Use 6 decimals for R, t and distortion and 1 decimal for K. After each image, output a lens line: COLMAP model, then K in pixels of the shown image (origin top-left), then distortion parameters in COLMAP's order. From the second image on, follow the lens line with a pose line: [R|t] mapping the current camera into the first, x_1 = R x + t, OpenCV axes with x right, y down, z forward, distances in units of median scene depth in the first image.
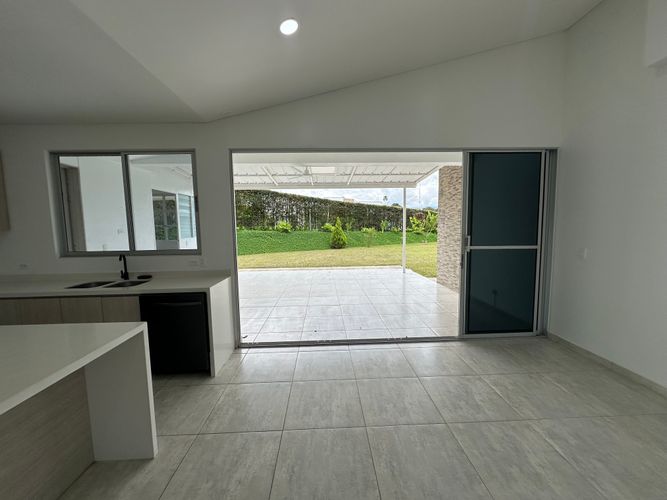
lens RADIAL K [[264.9, 0, 334.1], [0, 264.9, 248.6], [0, 0, 1]] dist [-0.001836, 0.000273]
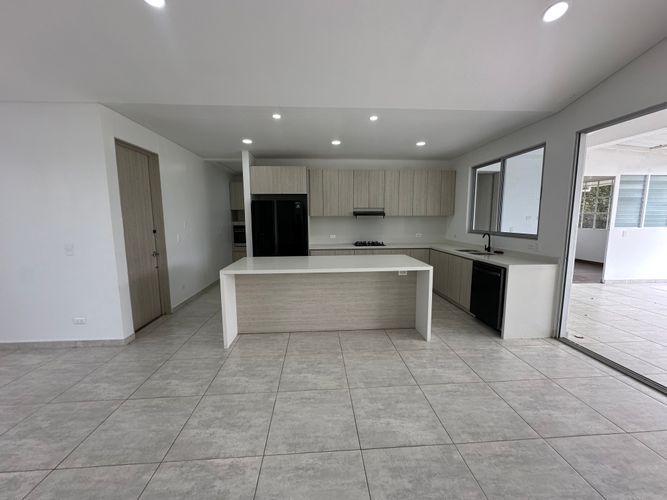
lens RADIAL K [[264.9, 0, 330.7], [0, 264.9, 250.2], [0, 0, 1]] dist [-0.001836, 0.000273]
pose [[0.014386, 0.140125, -0.990029, 0.218458], [-0.083750, 0.986821, 0.138454, -0.005912], [0.996383, 0.080923, 0.025932, 0.048581]]
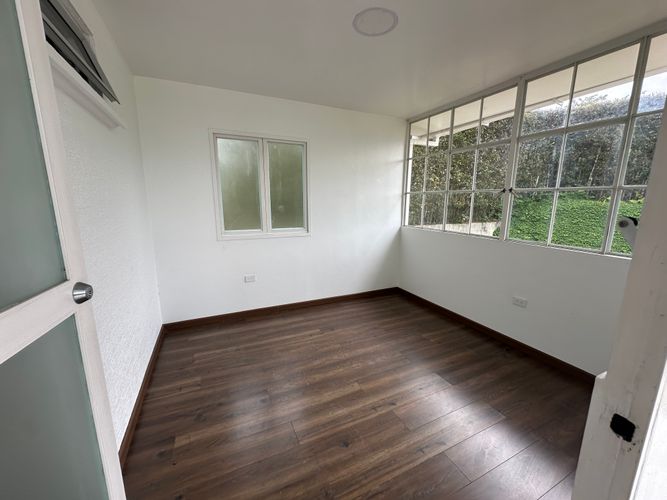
lens RADIAL K [[264.9, 0, 331.2], [0, 264.9, 249.5], [0, 0, 1]] dist [-0.001836, 0.000273]
pose [[0.377518, 0.184899, -0.907355, -0.431000], [-0.086259, 0.982624, 0.164348, -0.052324], [0.921976, 0.016223, 0.386907, 0.712659]]
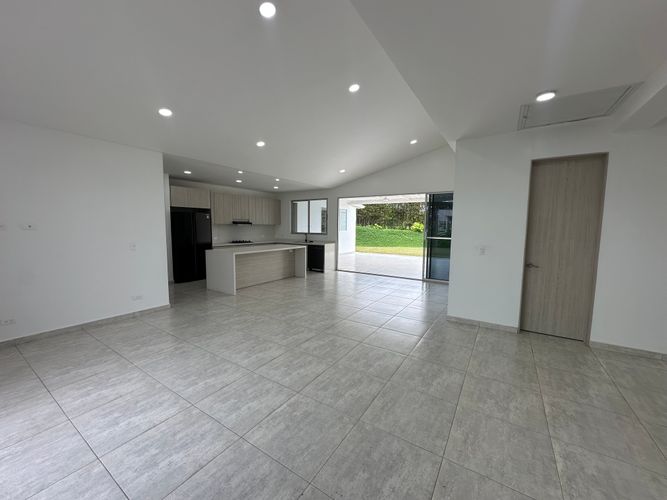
lens RADIAL K [[264.9, 0, 335.1], [0, 264.9, 248.4], [0, 0, 1]] dist [-0.001836, 0.000273]
pose [[0.813833, 0.076263, -0.576073, 0.462418], [-0.077124, 0.996756, 0.023000, 0.035911], [0.575959, 0.025711, 0.817074, -0.481023]]
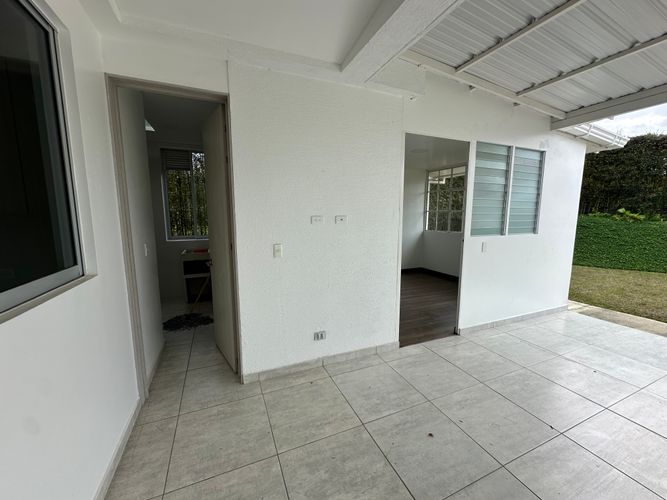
lens RADIAL K [[264.9, 0, 339.0], [0, 264.9, 245.9], [0, 0, 1]] dist [-0.001836, 0.000273]
pose [[0.369563, 0.128800, -0.920236, -0.179173], [-0.090362, 0.990634, 0.102364, -0.039427], [0.924802, 0.045324, 0.377740, 0.478953]]
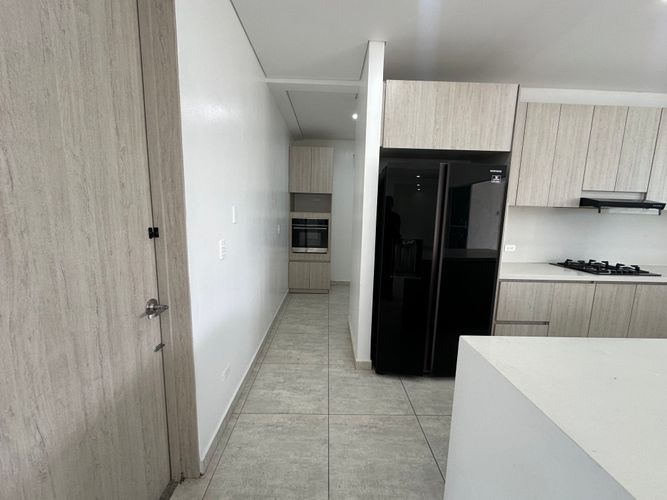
lens RADIAL K [[264.9, 0, 329.4], [0, 264.9, 251.0], [0, 0, 1]] dist [-0.001836, 0.000273]
pose [[-0.040658, 0.163428, -0.985717, -0.121189], [-0.115131, 0.979196, 0.167095, 0.028180], [0.992518, 0.120281, -0.020997, -0.157828]]
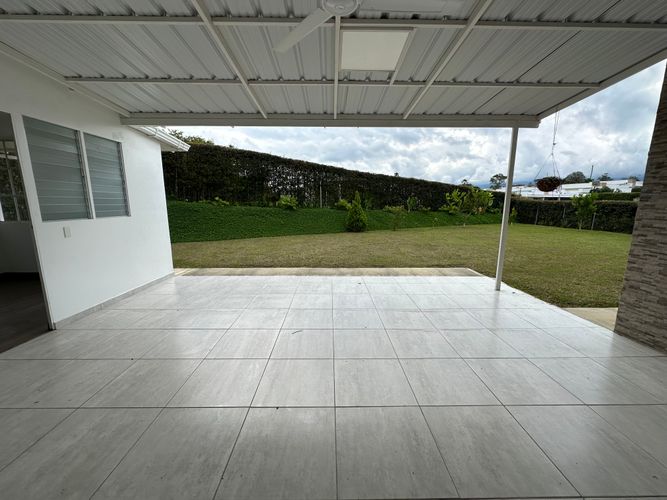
lens RADIAL K [[264.9, 0, 329.1], [0, 264.9, 247.9], [0, 0, 1]] dist [-0.001836, 0.000273]
pose [[0.998772, 0.024067, -0.043310, -0.063622], [-0.020494, 0.996493, 0.081129, -0.032749], [0.045111, -0.080142, 0.995762, 0.461967]]
